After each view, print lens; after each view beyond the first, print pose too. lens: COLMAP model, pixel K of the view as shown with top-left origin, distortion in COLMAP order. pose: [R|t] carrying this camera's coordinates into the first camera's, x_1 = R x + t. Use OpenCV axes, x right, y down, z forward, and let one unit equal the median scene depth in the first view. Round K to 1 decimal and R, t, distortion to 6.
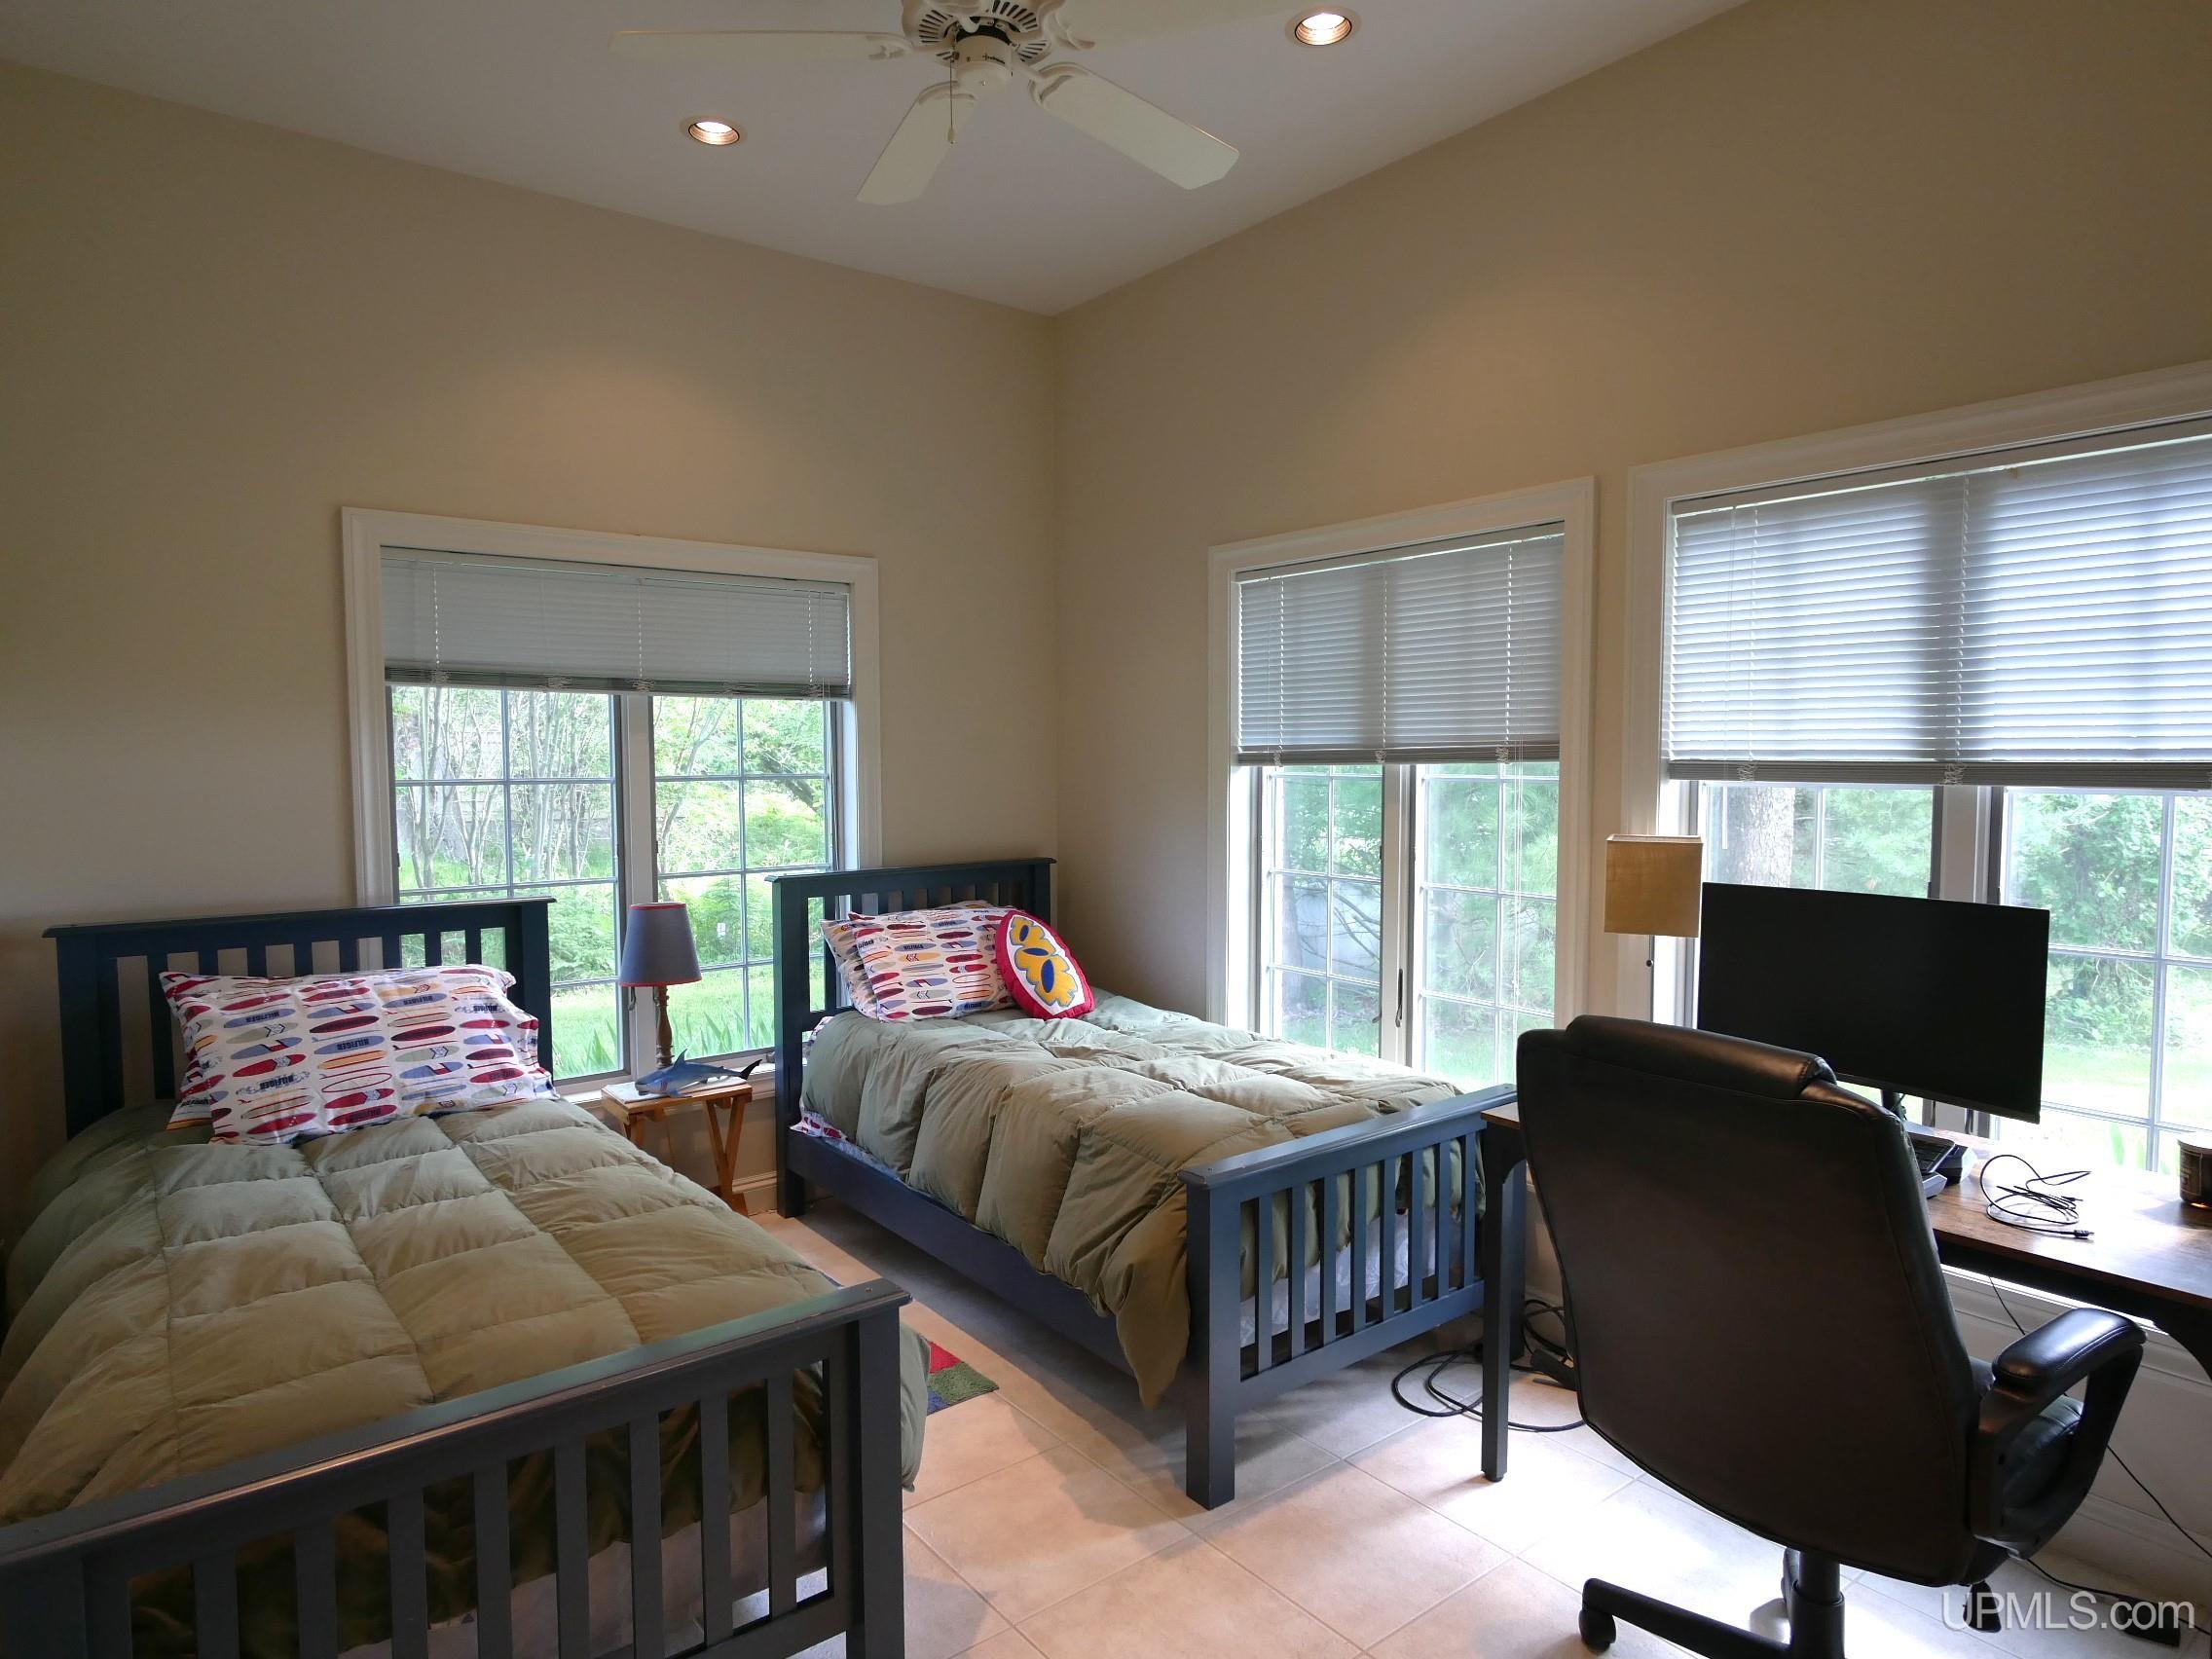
lens RADIAL K [[1301.9, 0, 1106.0], [0, 1301.9, 829.5], [0, 0, 1]] dist [0.004712, 0.000364]
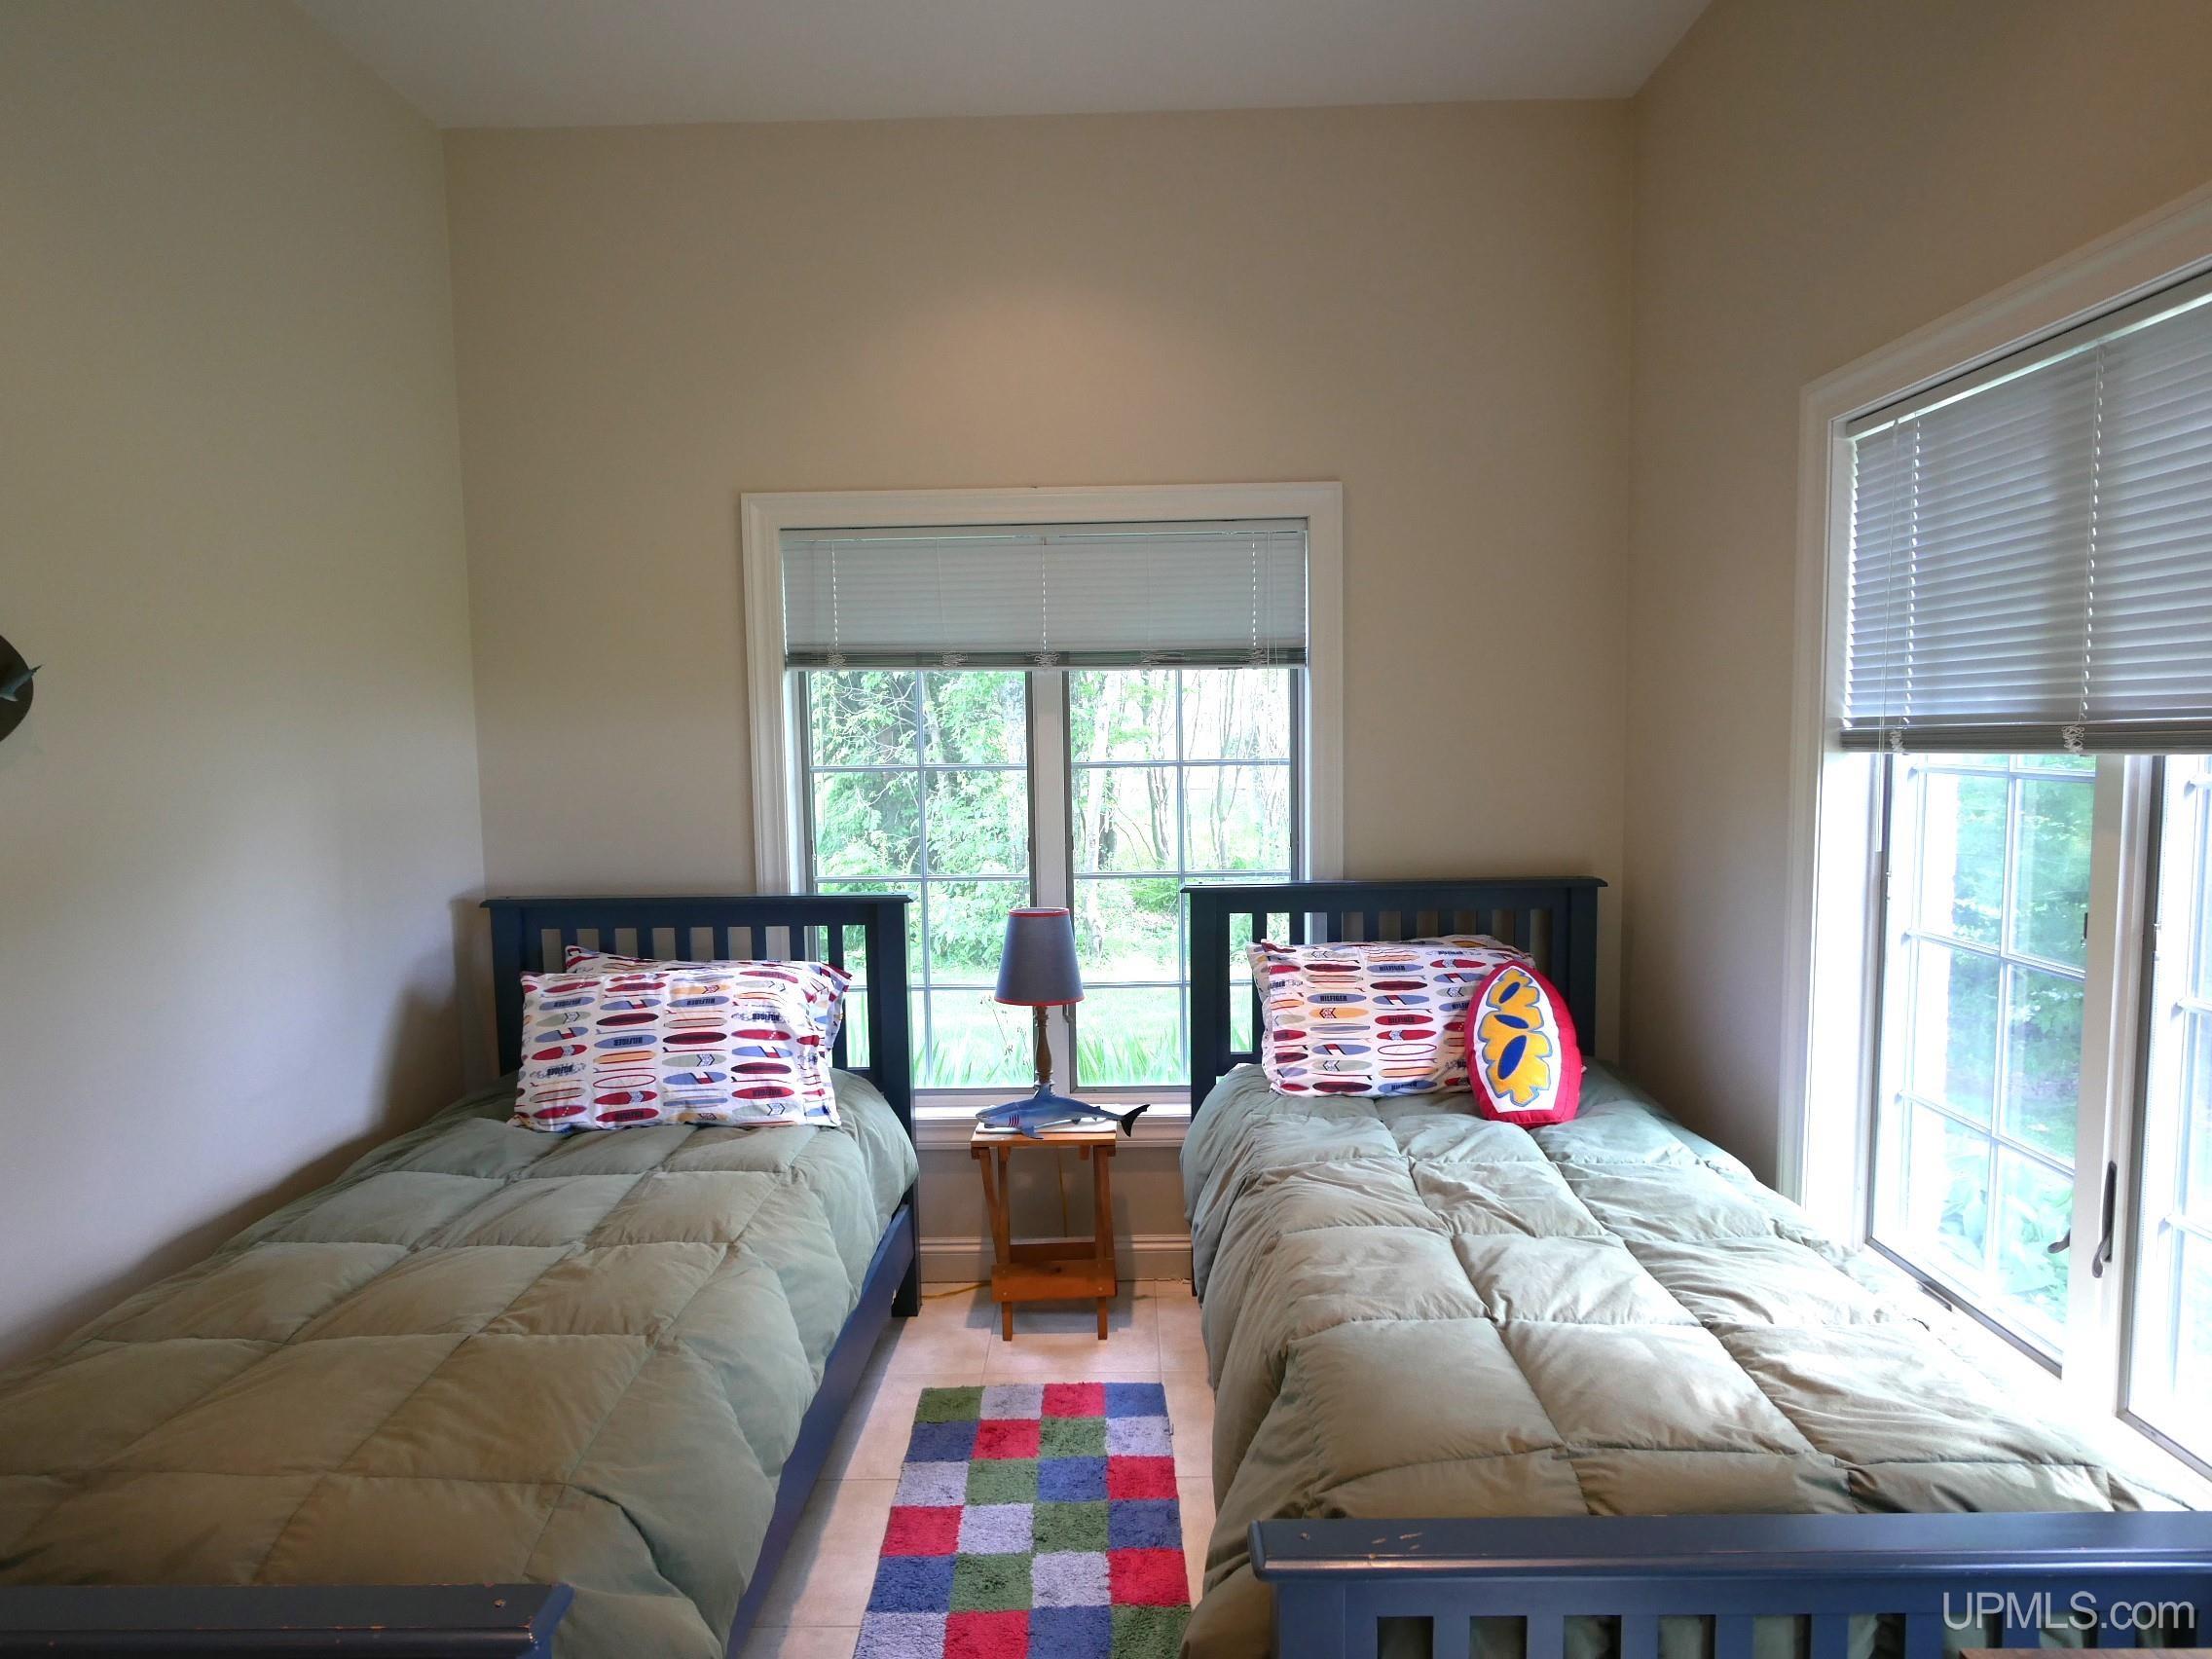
lens RADIAL K [[1257.3, 0, 1106.0], [0, 1257.3, 829.5], [0, 0, 1]] dist [0.002756, -0.000278]
pose [[0.776865, 0.041695, -0.628285, 0.265870], [-0.024897, 0.999059, 0.035515, -0.033814], [0.629175, -0.011948, 0.777172, 0.454894]]
